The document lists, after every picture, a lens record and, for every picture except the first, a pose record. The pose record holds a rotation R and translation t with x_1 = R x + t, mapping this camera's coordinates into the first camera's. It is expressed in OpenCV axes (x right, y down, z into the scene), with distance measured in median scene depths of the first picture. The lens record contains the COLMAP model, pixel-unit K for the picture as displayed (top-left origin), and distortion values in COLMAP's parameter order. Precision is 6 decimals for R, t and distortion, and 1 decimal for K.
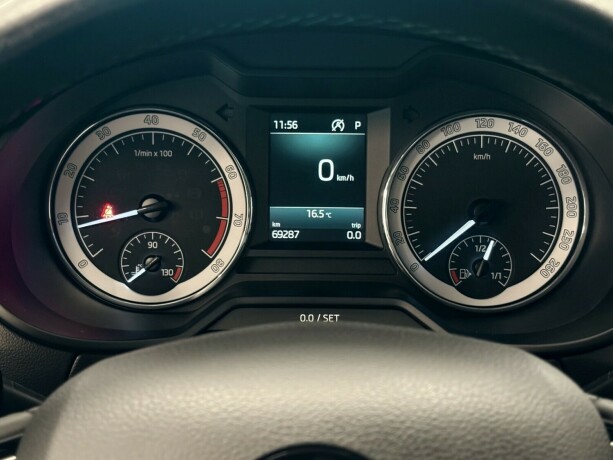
lens RADIAL K [[964.9, 0, 308.2], [0, 964.9, 245.4], [0, 0, 1]] dist [0.154799, 0.000000]
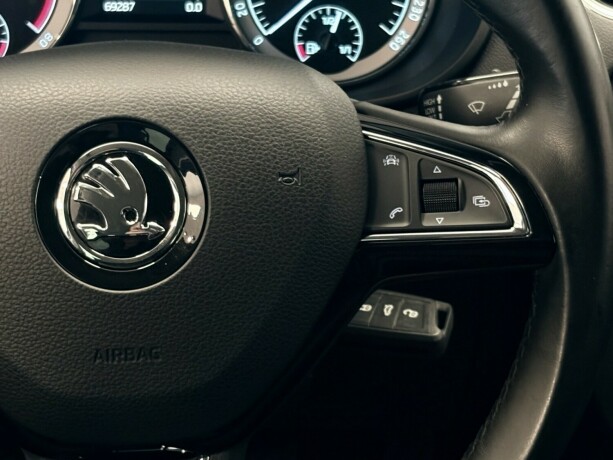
lens RADIAL K [[1620.6, 0, 305.2], [0, 1620.6, 230.7], [0, 0, 1]] dist [0.147750, 0.000000]
pose [[0.998224, -0.010522, 0.058637, 0.118474], [0.007019, 0.998195, 0.059639, 0.219540], [-0.059159, -0.059121, 0.996496, -1.142318]]
